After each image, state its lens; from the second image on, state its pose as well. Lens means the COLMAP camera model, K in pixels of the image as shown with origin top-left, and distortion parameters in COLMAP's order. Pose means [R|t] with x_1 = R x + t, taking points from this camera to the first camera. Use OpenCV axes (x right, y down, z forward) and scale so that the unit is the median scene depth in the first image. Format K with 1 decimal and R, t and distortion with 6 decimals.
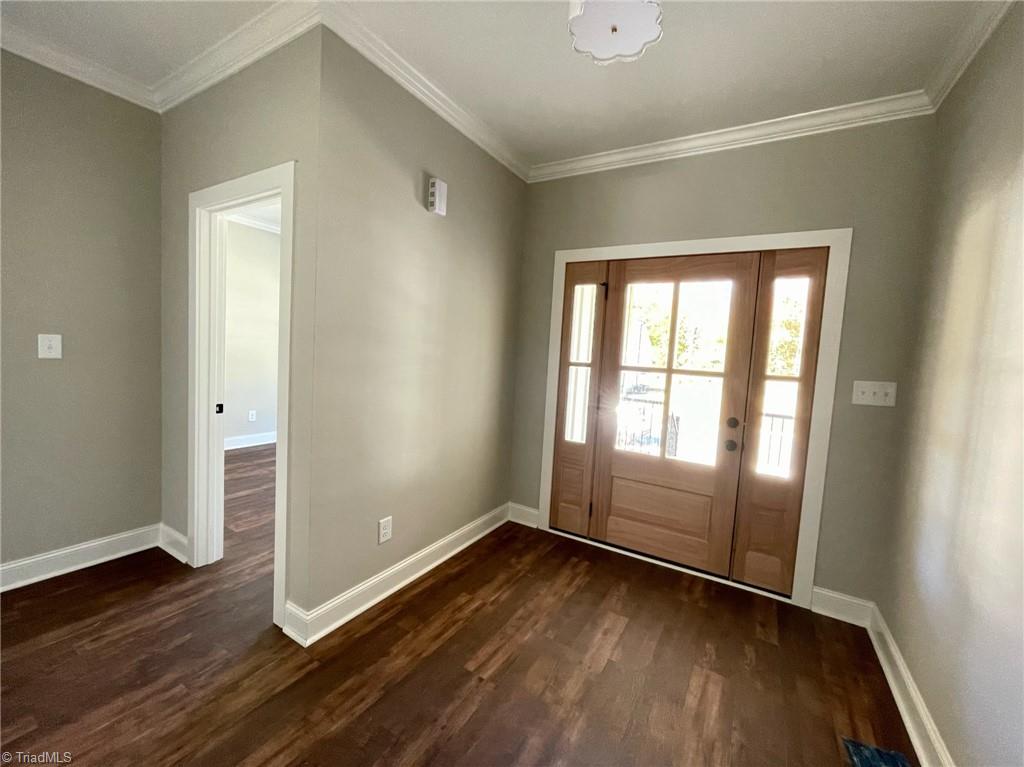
lens RADIAL K [[414.2, 0, 511.4], [0, 414.2, 382.3], [0, 0, 1]] dist [-0.004593, 0.001218]
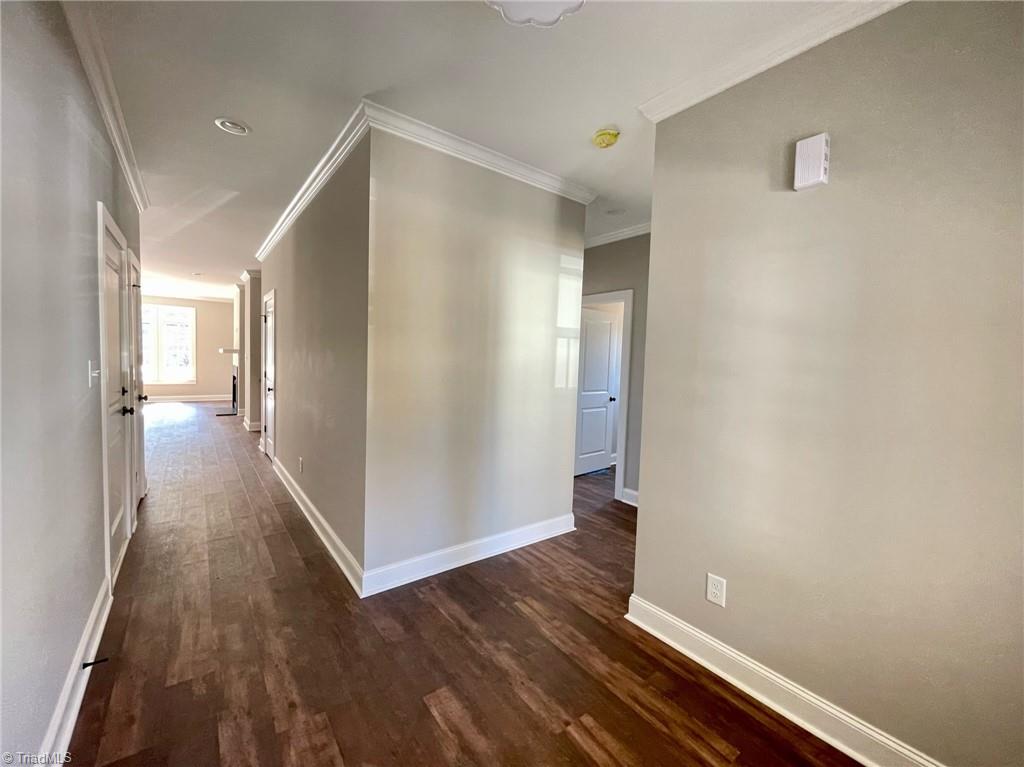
lens RADIAL K [[414.2, 0, 512.0], [0, 414.2, 382.6], [0, 0, 1]] dist [-0.004593, 0.001218]
pose [[-0.361786, -0.019579, -0.932055, 0.653797], [-0.128487, 0.991286, 0.029050, -0.040346], [0.923364, 0.130267, -0.361149, 0.860280]]
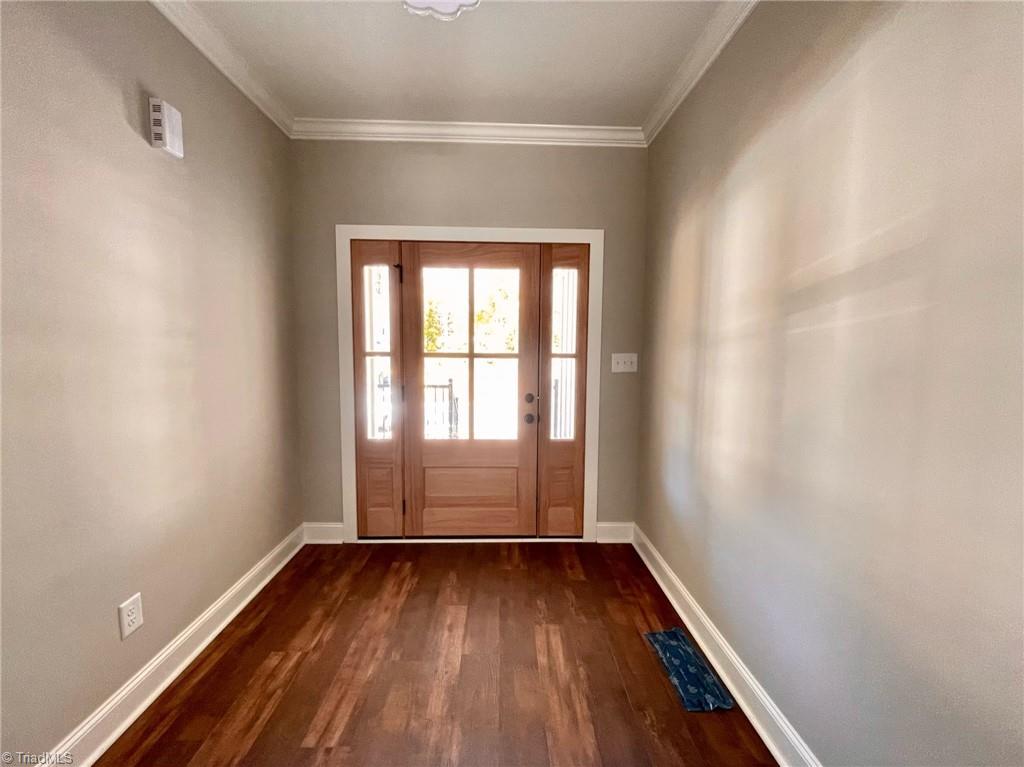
lens RADIAL K [[414.2, 0, 510.9], [0, 414.2, 382.3], [0, 0, 1]] dist [-0.004593, 0.001218]
pose [[0.842504, -0.097068, 0.529872, -0.101675], [0.079392, 0.995264, 0.056090, -0.012573], [-0.532807, -0.005188, 0.846221, 0.097389]]
